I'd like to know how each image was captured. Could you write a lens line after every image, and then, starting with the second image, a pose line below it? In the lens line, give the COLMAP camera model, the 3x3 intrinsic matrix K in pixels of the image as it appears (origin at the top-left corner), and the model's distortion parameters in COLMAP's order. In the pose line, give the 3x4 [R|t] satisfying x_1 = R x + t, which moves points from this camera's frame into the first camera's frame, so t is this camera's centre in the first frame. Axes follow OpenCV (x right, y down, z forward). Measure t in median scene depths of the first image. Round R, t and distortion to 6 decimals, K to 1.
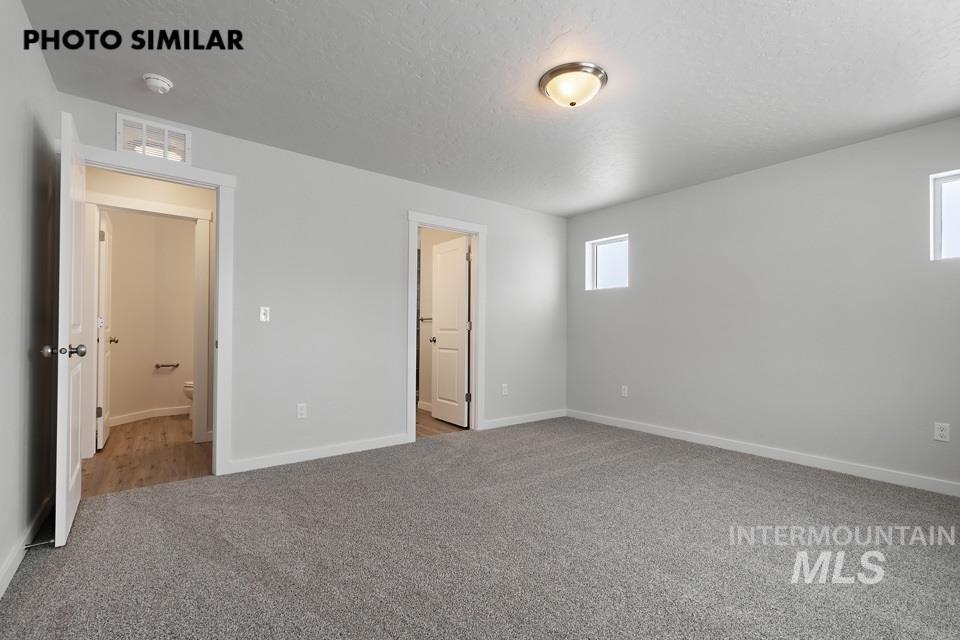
lens RADIAL K [[430.7, 0, 479.7], [0, 430.7, 327.3], [0, 0, 1]] dist [0.001875, 0.000386]
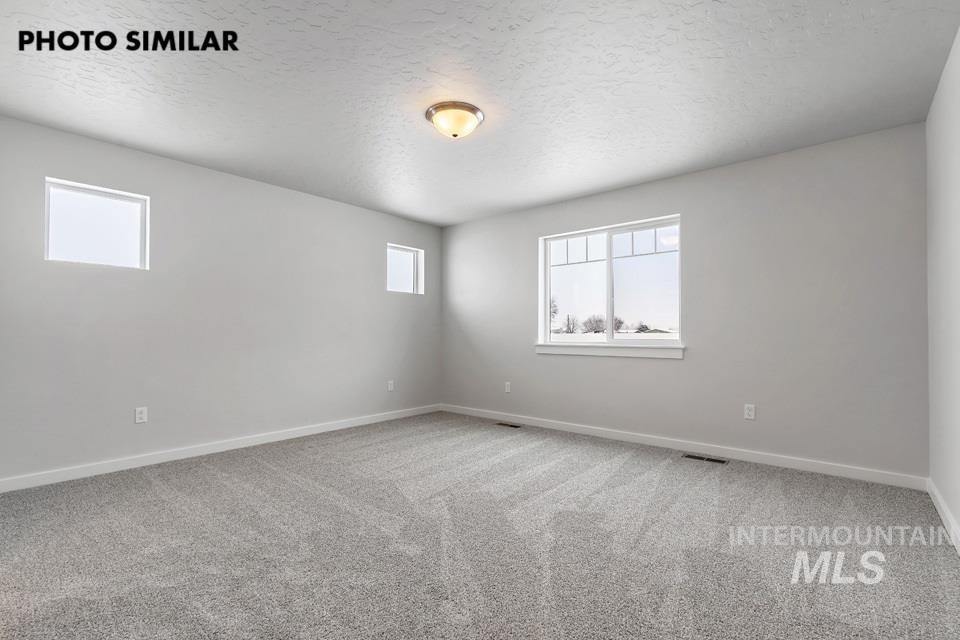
lens RADIAL K [[430.7, 0, 479.7], [0, 430.7, 327.3], [0, 0, 1]] dist [0.001875, 0.000386]
pose [[-0.197159, 0.005567, 0.980356, -0.581683], [-0.009003, 0.999931, -0.007489, 0.004495], [-0.980330, -0.010303, -0.197095, 0.724678]]
